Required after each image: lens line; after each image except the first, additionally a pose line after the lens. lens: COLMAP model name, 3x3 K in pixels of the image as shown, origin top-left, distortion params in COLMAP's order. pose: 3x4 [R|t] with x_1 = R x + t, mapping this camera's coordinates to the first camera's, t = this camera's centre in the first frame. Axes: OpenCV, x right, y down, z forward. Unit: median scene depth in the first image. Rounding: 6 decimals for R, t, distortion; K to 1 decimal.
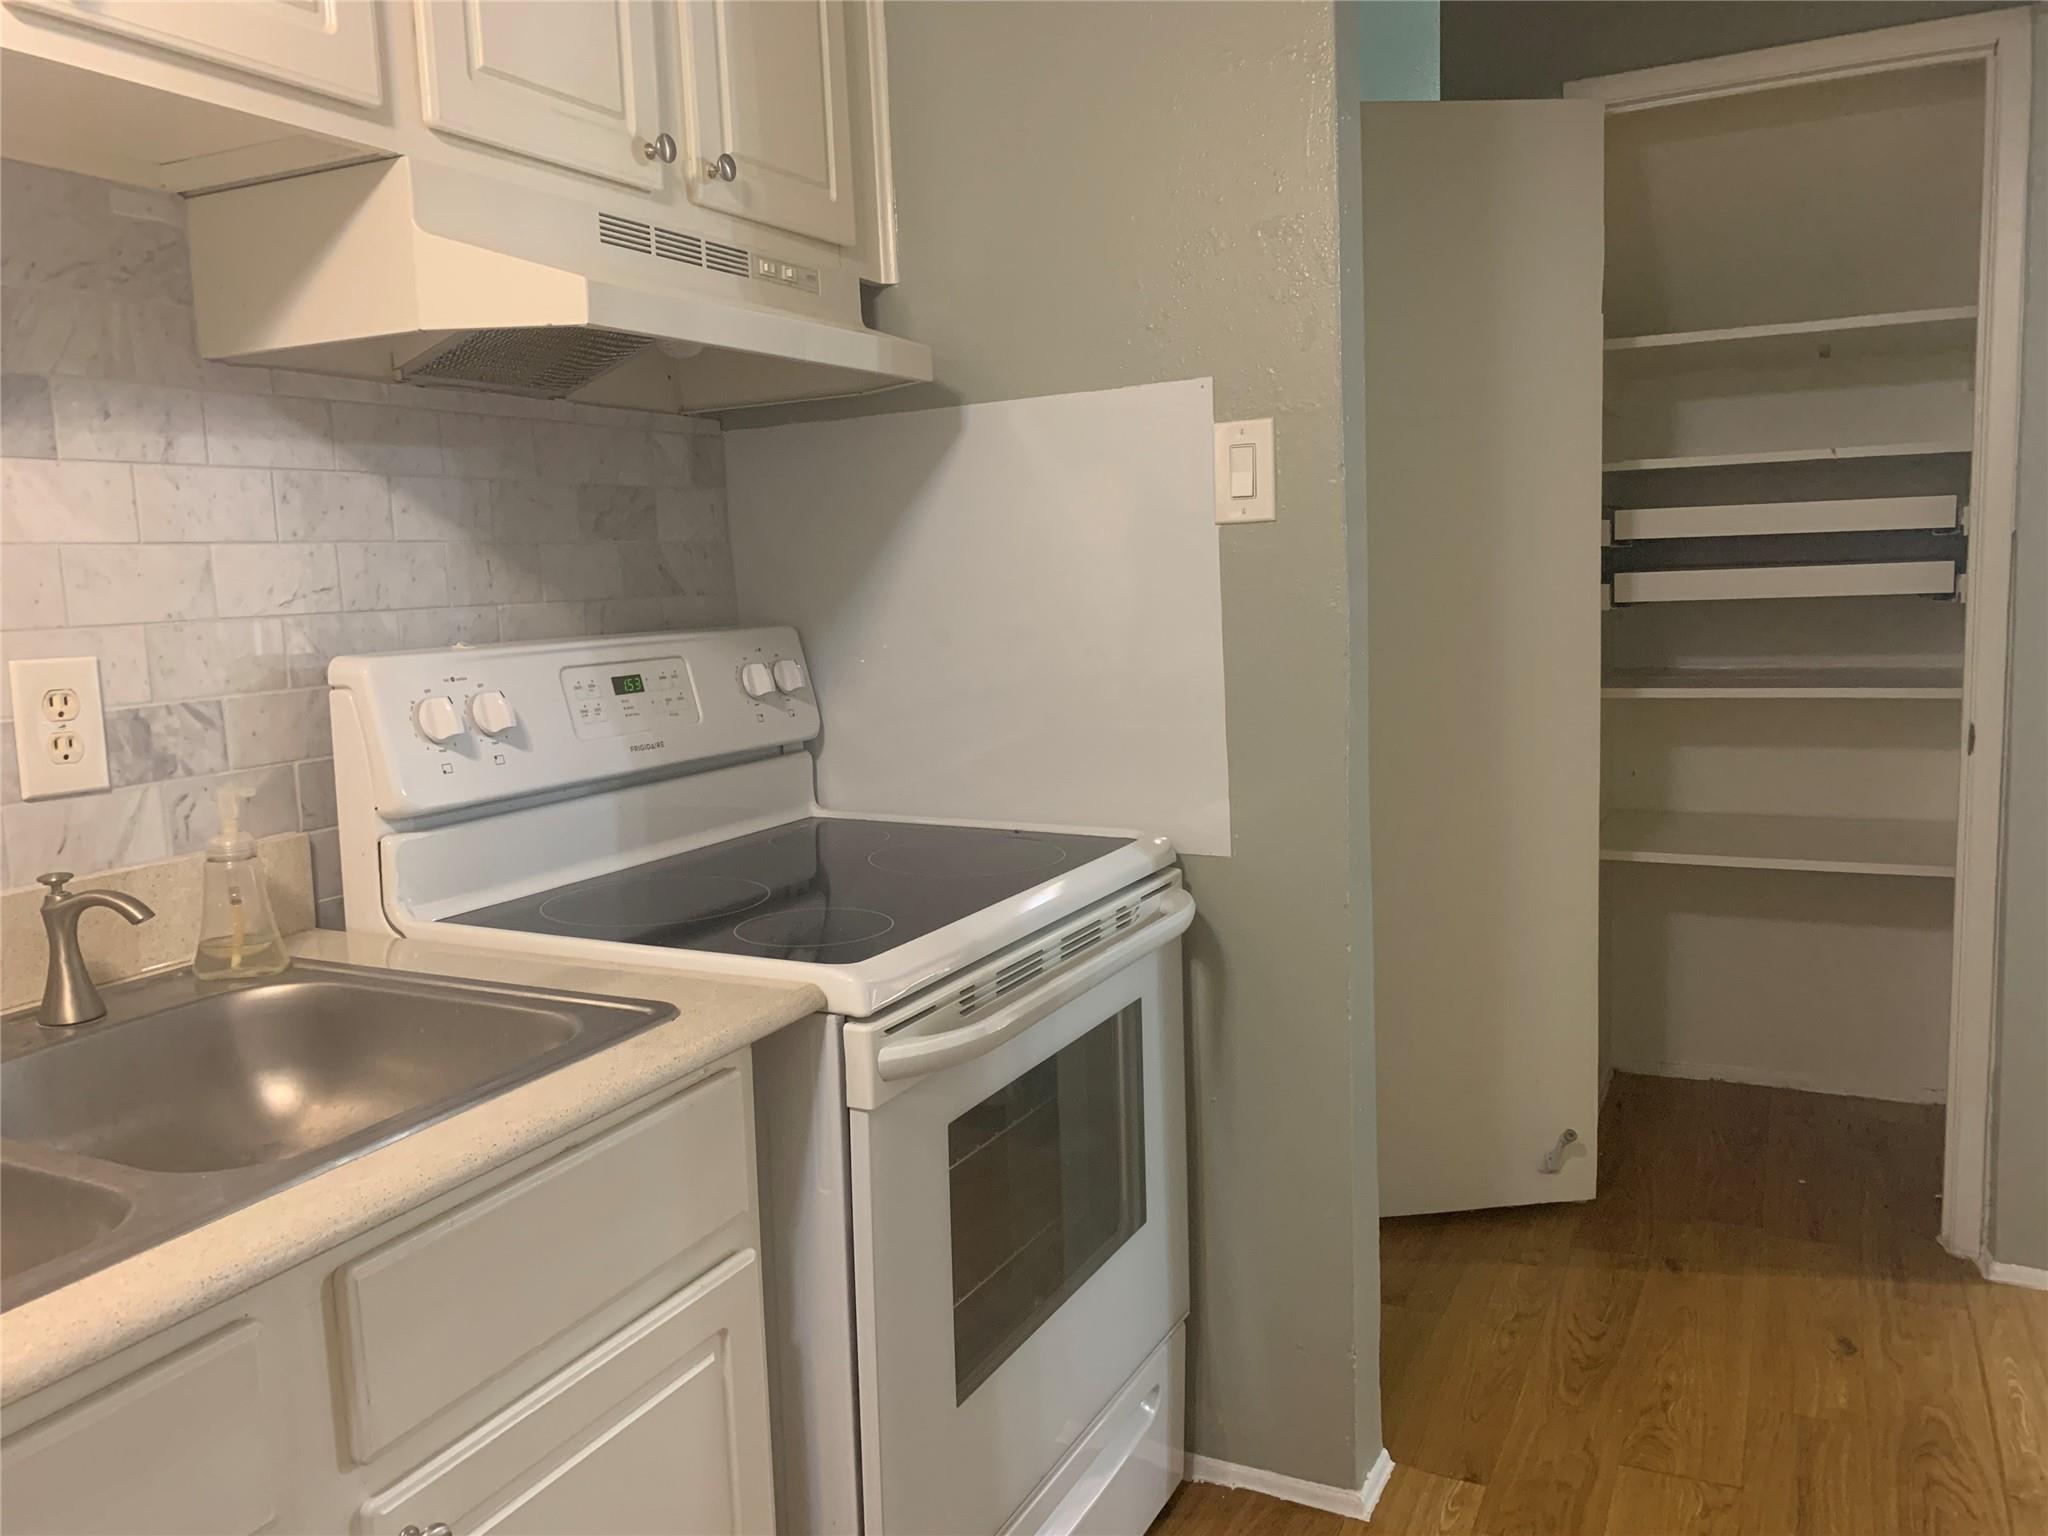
lens RADIAL K [[1590.1, 0, 1015.7], [0, 1590.1, 767.1], [0, 0, 1]] dist [0.041418, -0.023342]
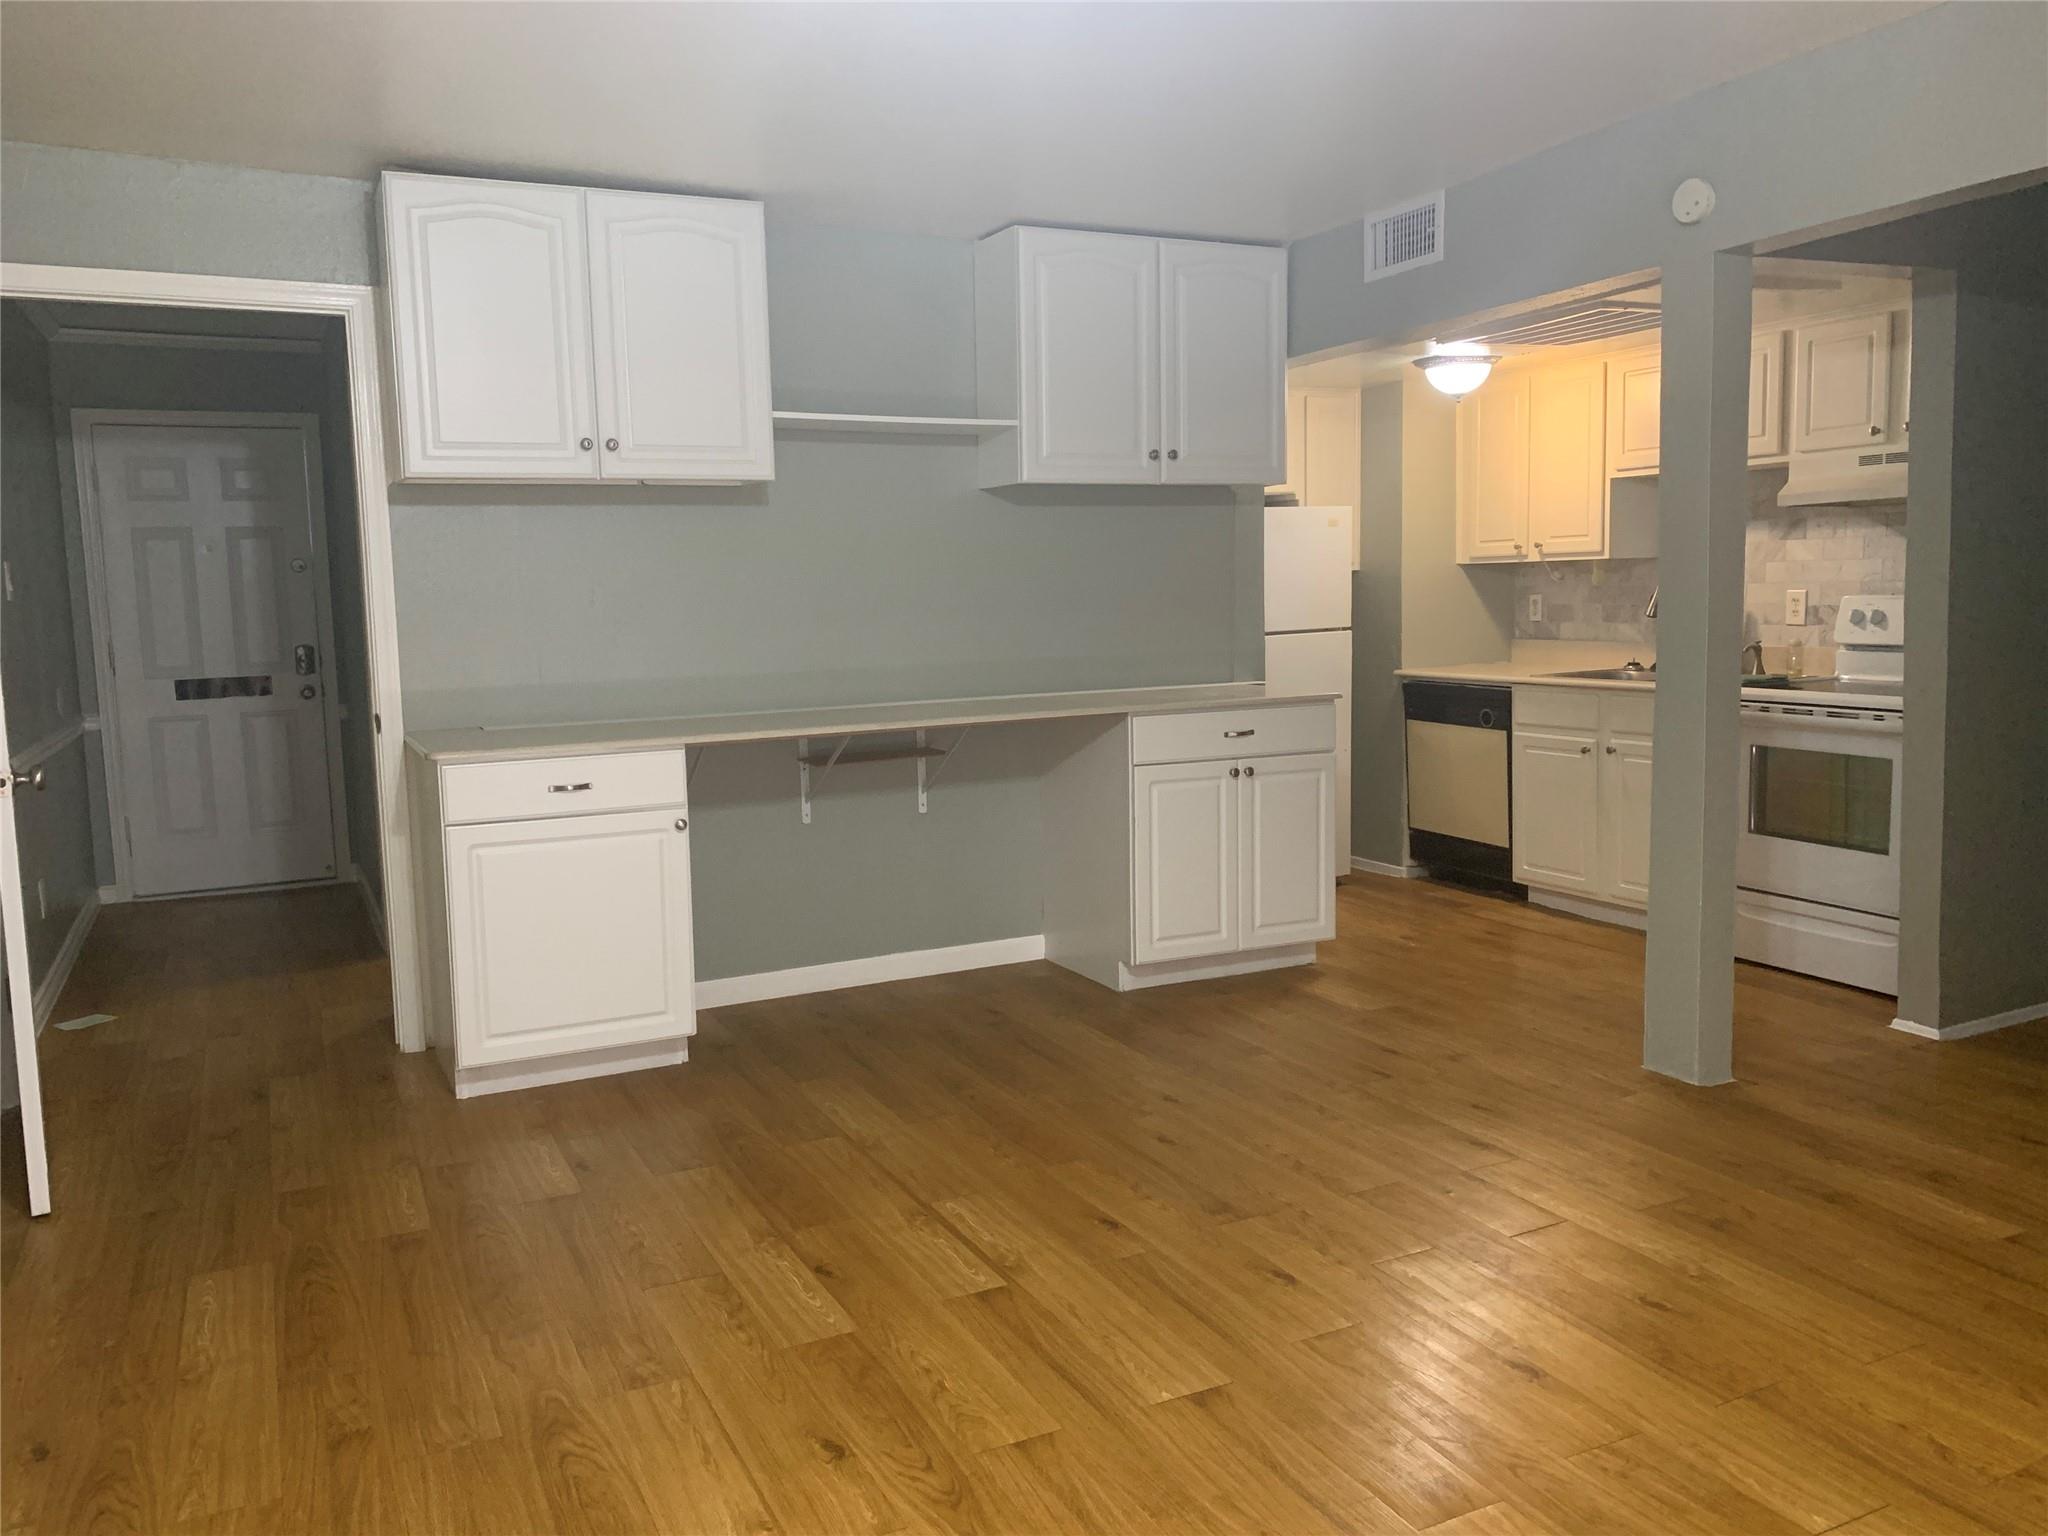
lens RADIAL K [[1590.1, 0, 1003.0], [0, 1590.1, 751.0], [0, 0, 1]] dist [0.041418, -0.023342]
pose [[-0.600987, 0.129414, -0.788712, 3.129876], [-0.061150, 0.976467, 0.206817, -0.315647], [0.796916, 0.172524, -0.578931, 1.506784]]
